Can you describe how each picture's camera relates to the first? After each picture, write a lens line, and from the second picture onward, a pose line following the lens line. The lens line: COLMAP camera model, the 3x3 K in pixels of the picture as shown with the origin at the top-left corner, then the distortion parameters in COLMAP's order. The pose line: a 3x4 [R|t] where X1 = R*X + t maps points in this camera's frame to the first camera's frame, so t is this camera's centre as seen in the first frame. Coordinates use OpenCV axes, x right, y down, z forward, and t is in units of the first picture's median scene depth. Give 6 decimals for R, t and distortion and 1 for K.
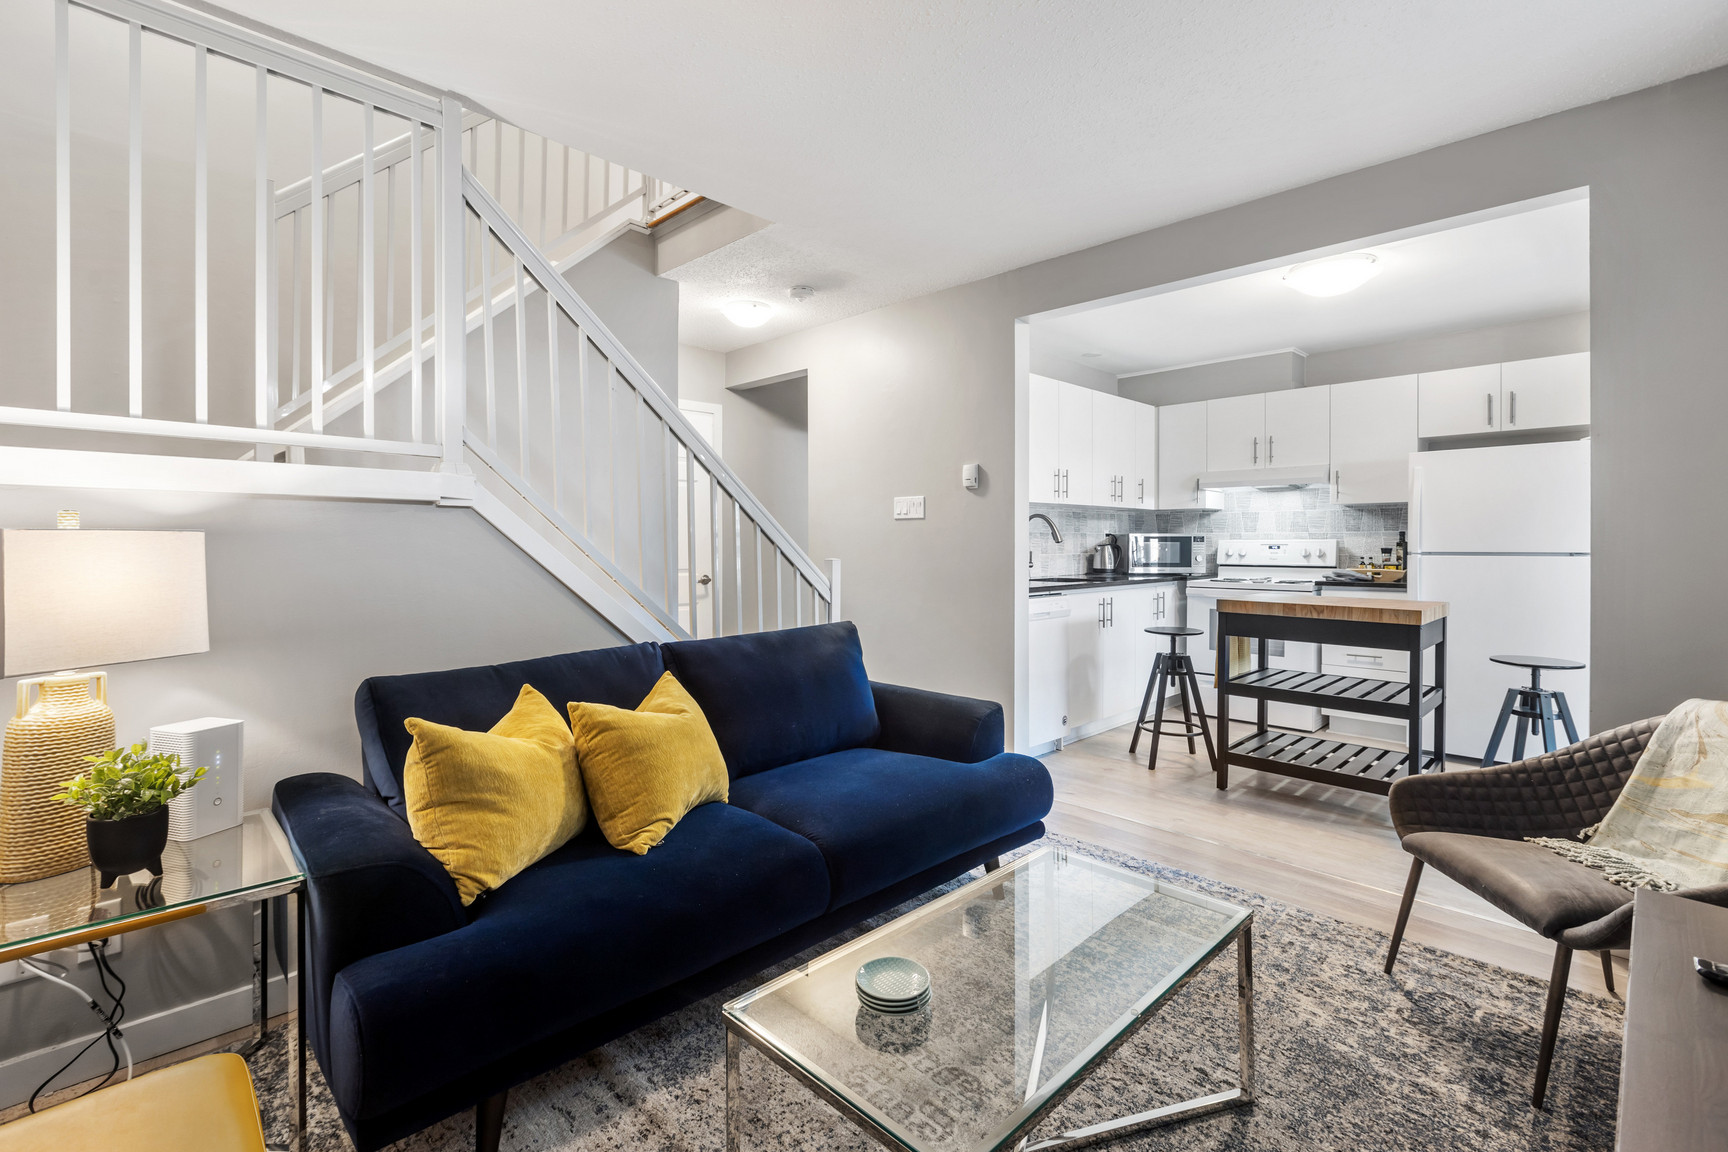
lens RADIAL K [[777.4, 0, 848.4], [0, 777.4, 546.9], [0, 0, 1]] dist [-0.003609, -0.000390]
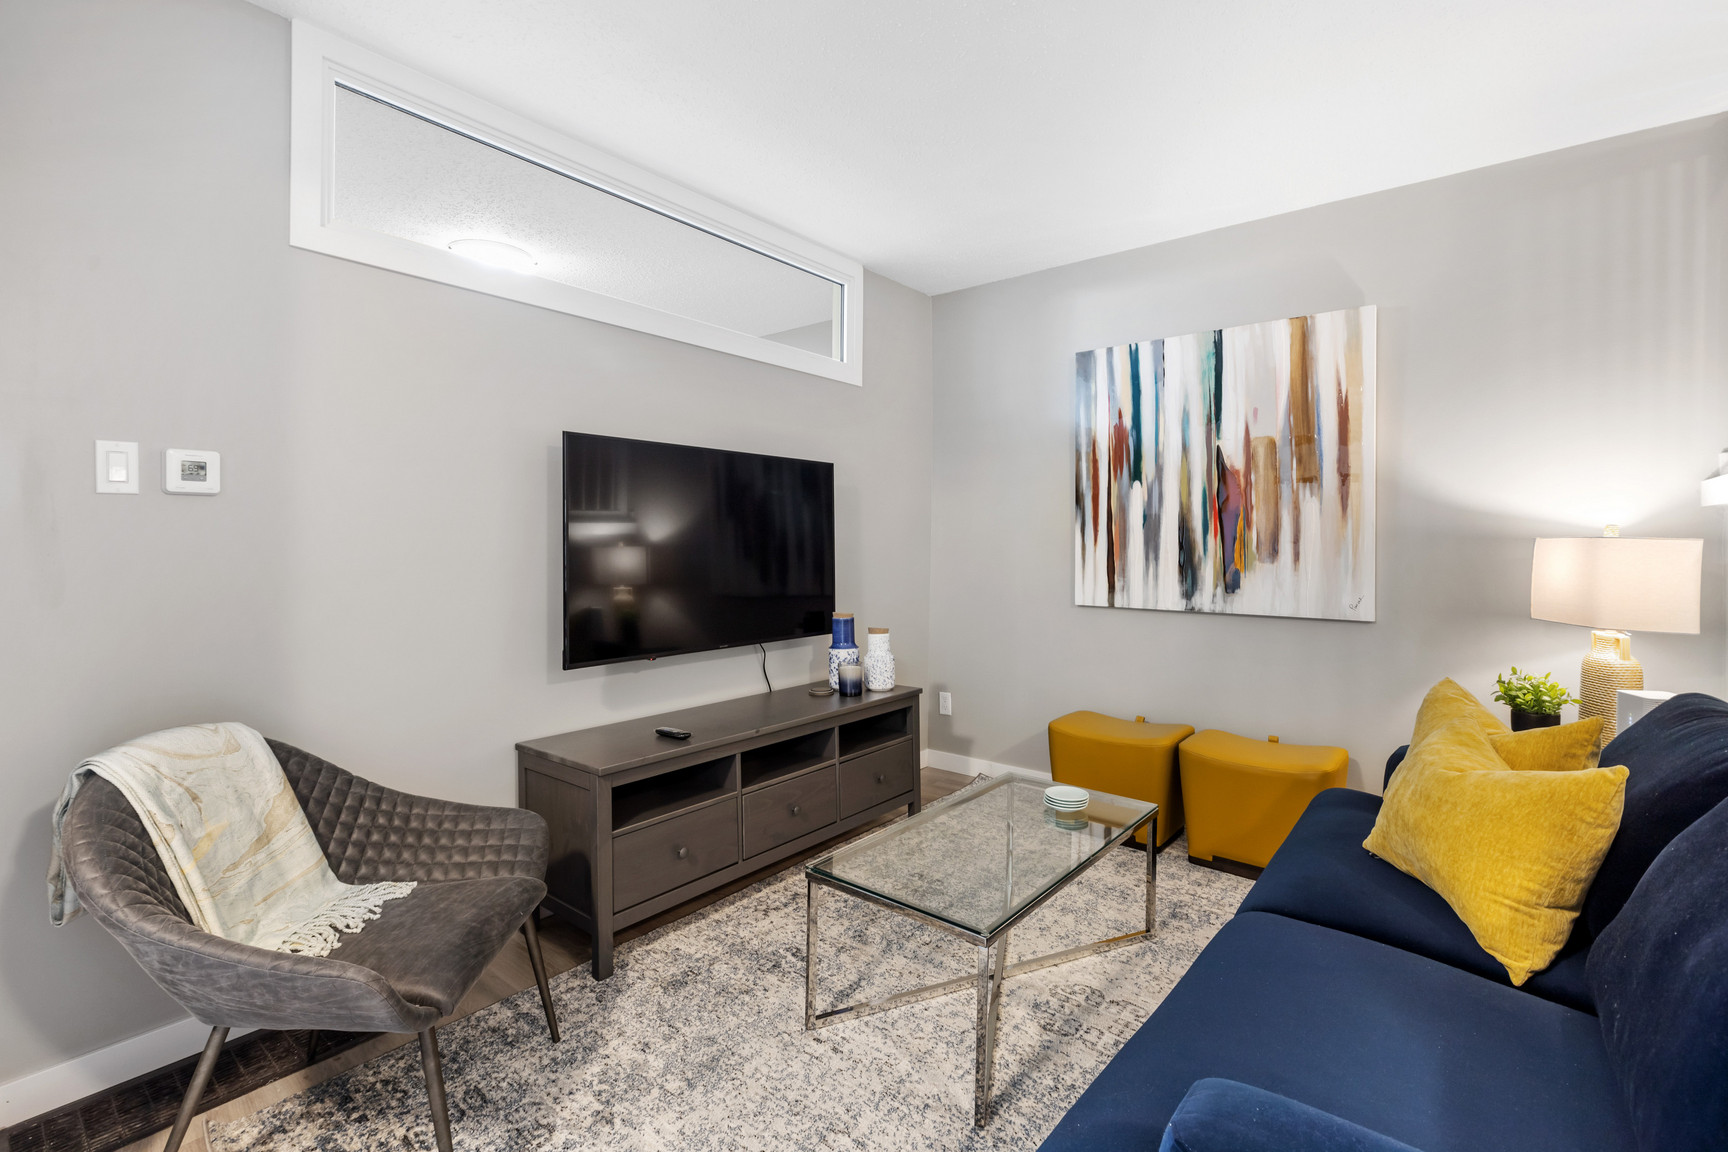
lens RADIAL K [[777.4, 0, 858.7], [0, 777.4, 541.8], [0, 0, 1]] dist [-0.003609, -0.000390]
pose [[-0.994471, -0.004058, -0.104933, 0.537832], [-0.004901, 0.999958, 0.007780, -0.016670], [0.104897, 0.008251, -0.994449, 2.036165]]
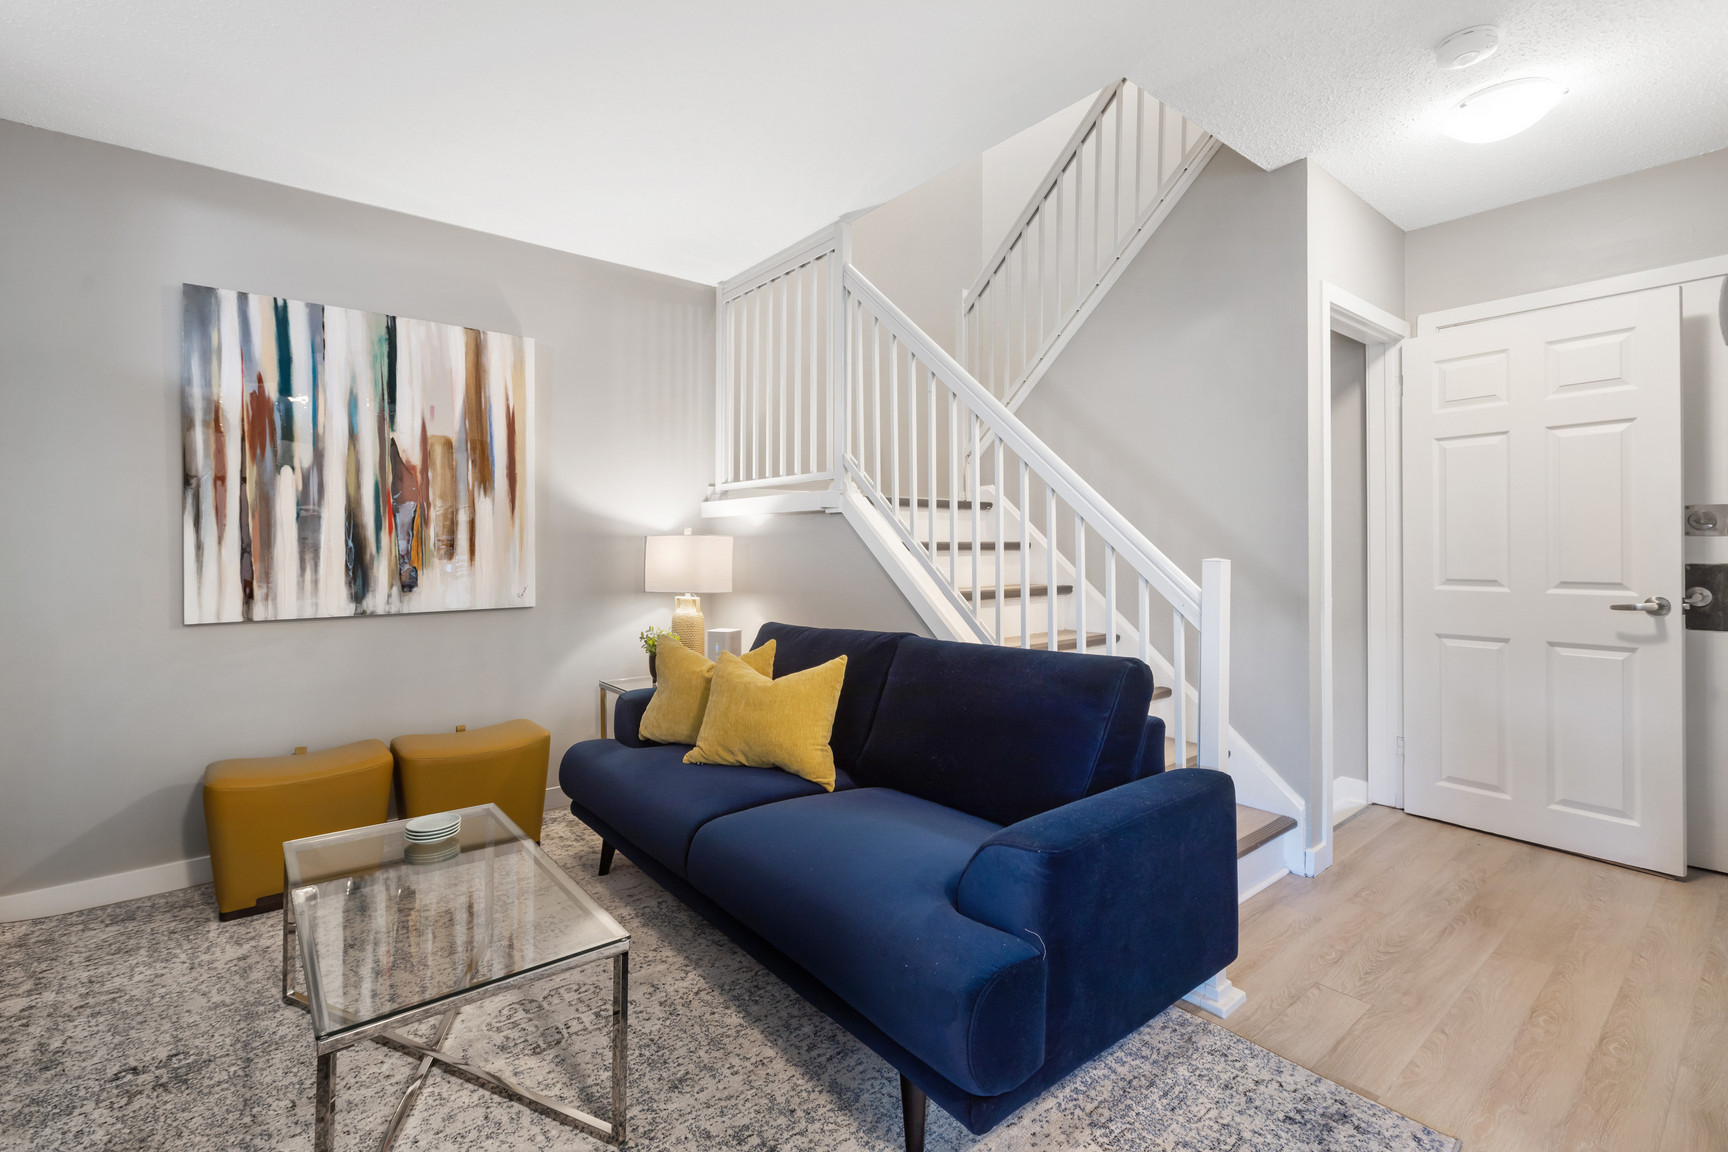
lens RADIAL K [[777.4, 0, 848.4], [0, 777.4, 545.0], [0, 0, 1]] dist [-0.003609, -0.000390]
pose [[-0.092486, -0.004059, -0.995706, 1.135988], [-0.000998, 0.999992, -0.003984, 0.012857], [0.995713, 0.000626, -0.092489, 1.482726]]
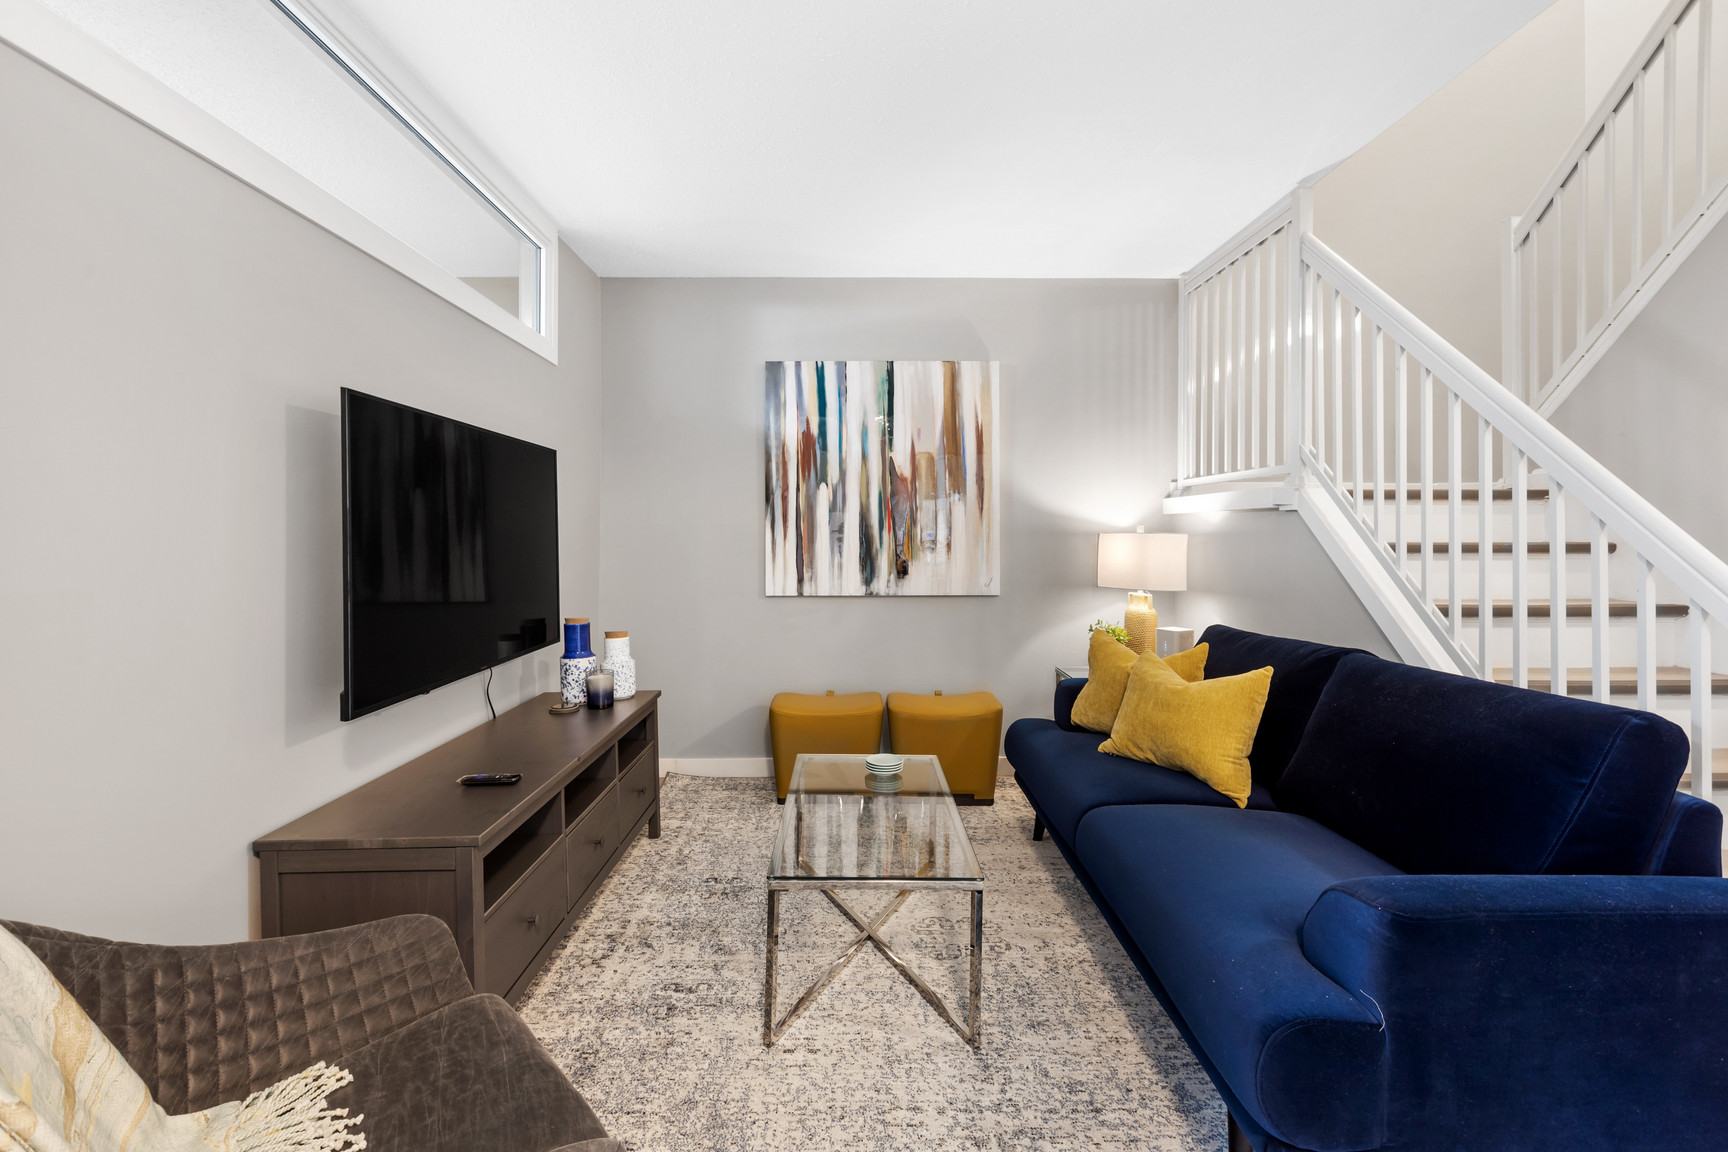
lens RADIAL K [[777.4, 0, 845.0], [0, 777.4, 527.5], [0, 0, 1]] dist [-0.003609, -0.000390]
pose [[-0.698092, -0.007656, -0.715967, 1.174633], [-0.005011, 0.999971, -0.005807, -0.018478], [0.715991, -0.000466, -0.698110, 1.755134]]
